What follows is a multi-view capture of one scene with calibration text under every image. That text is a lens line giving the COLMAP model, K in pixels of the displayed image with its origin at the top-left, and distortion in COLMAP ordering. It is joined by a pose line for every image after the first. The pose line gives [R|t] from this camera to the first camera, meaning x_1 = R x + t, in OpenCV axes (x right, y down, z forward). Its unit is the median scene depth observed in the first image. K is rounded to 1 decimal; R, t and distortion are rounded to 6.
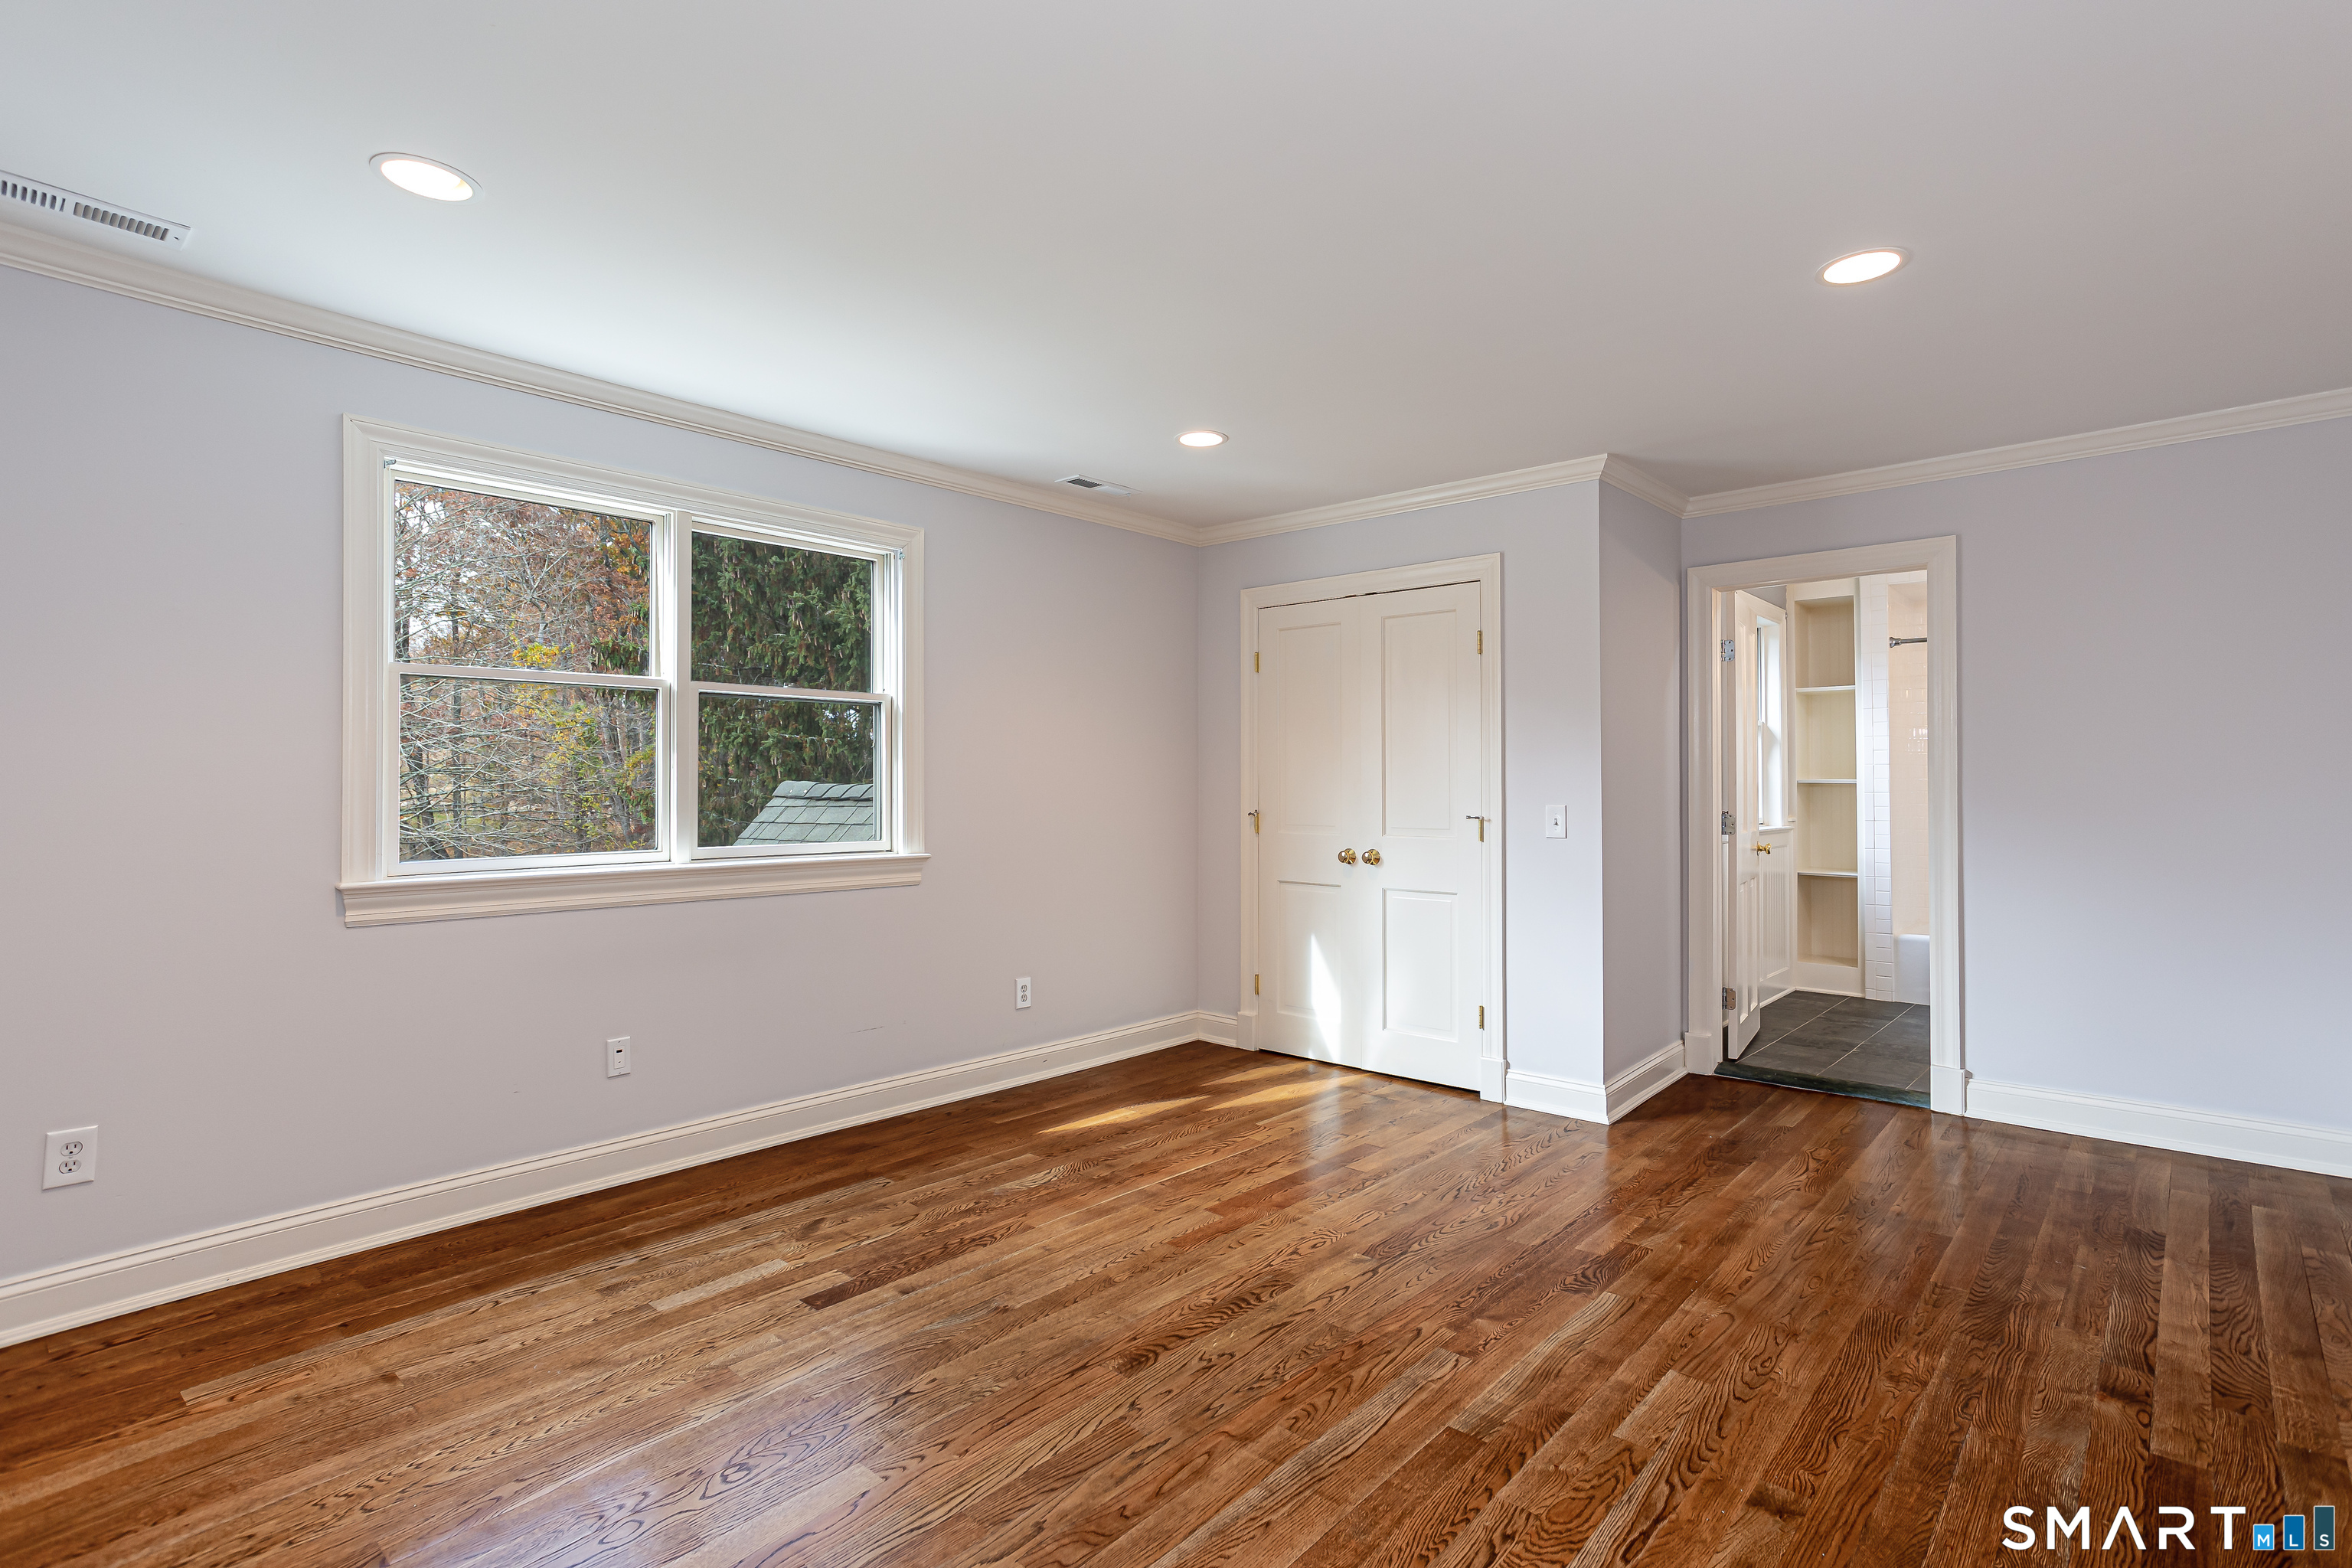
lens RADIAL K [[1166.1, 0, 1178.0], [0, 1166.1, 776.9], [0, 0, 1]] dist [-0.032596, 0.045370]
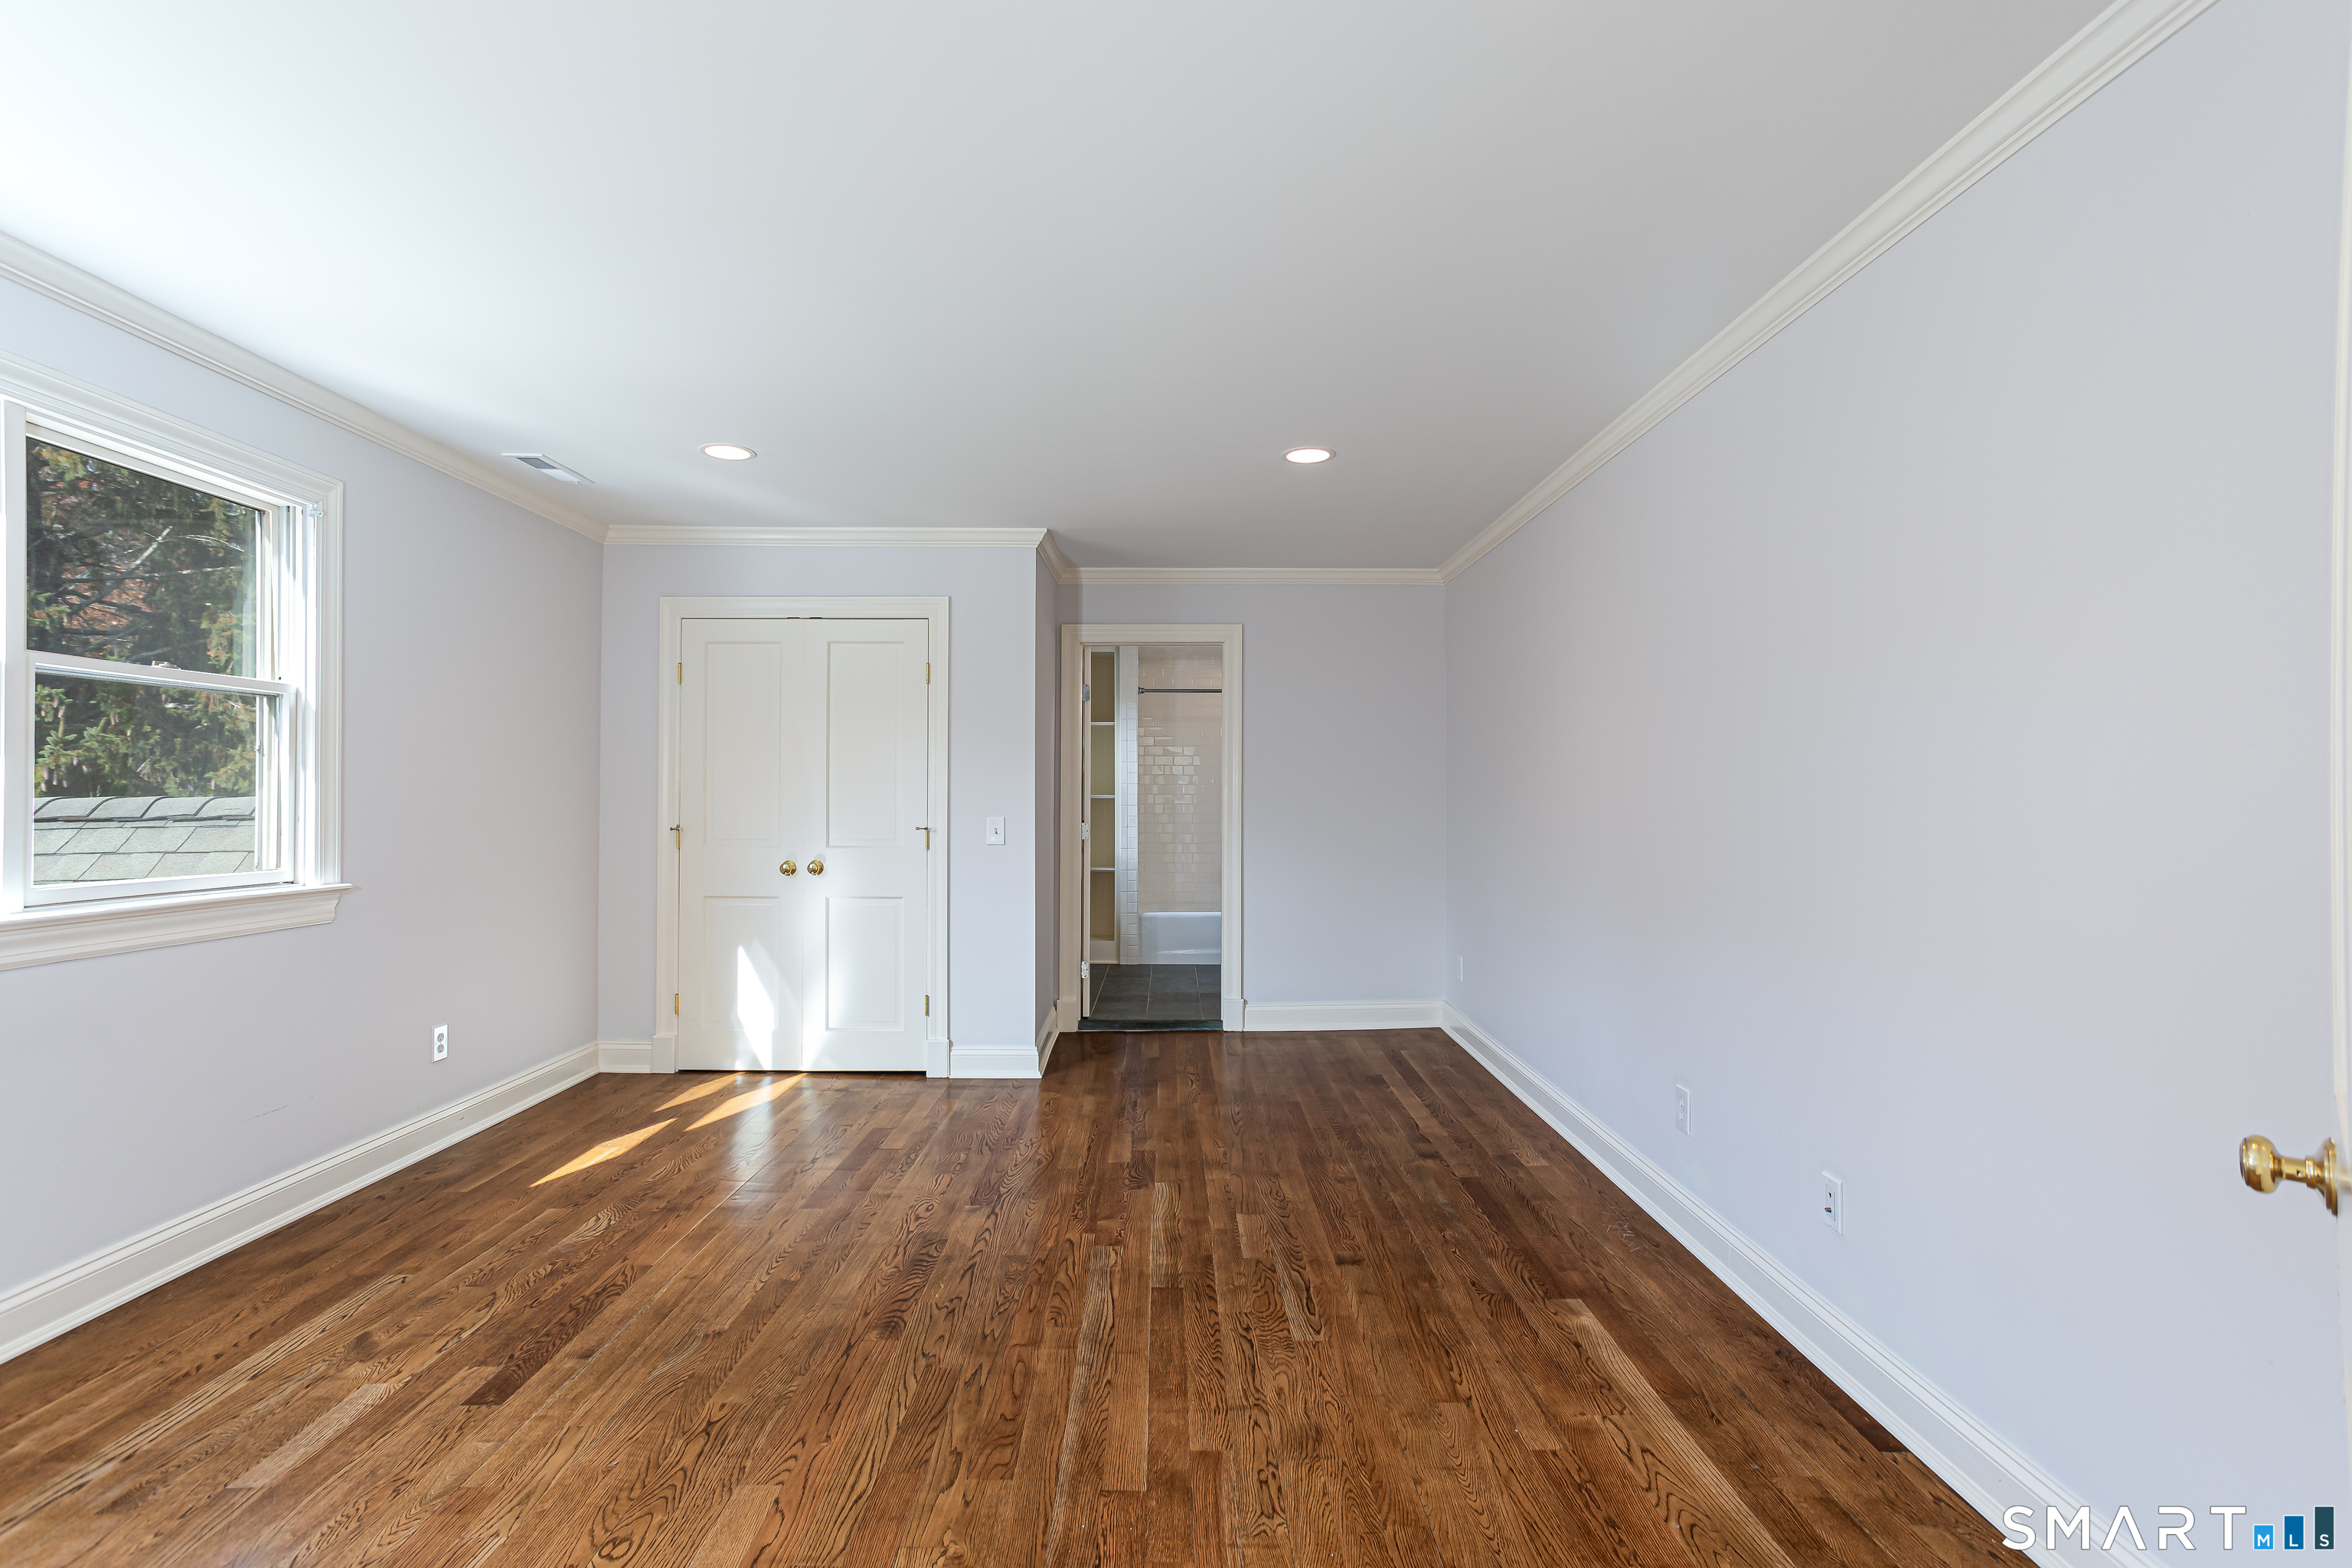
lens RADIAL K [[1166.1, 0, 1178.0], [0, 1166.1, 776.9], [0, 0, 1]] dist [-0.032596, 0.045370]
pose [[0.727081, 0.013626, 0.686417, -0.458318], [-0.005668, 0.999888, -0.013844, -0.000861], [-0.686529, 0.006175, 0.727077, 0.012273]]
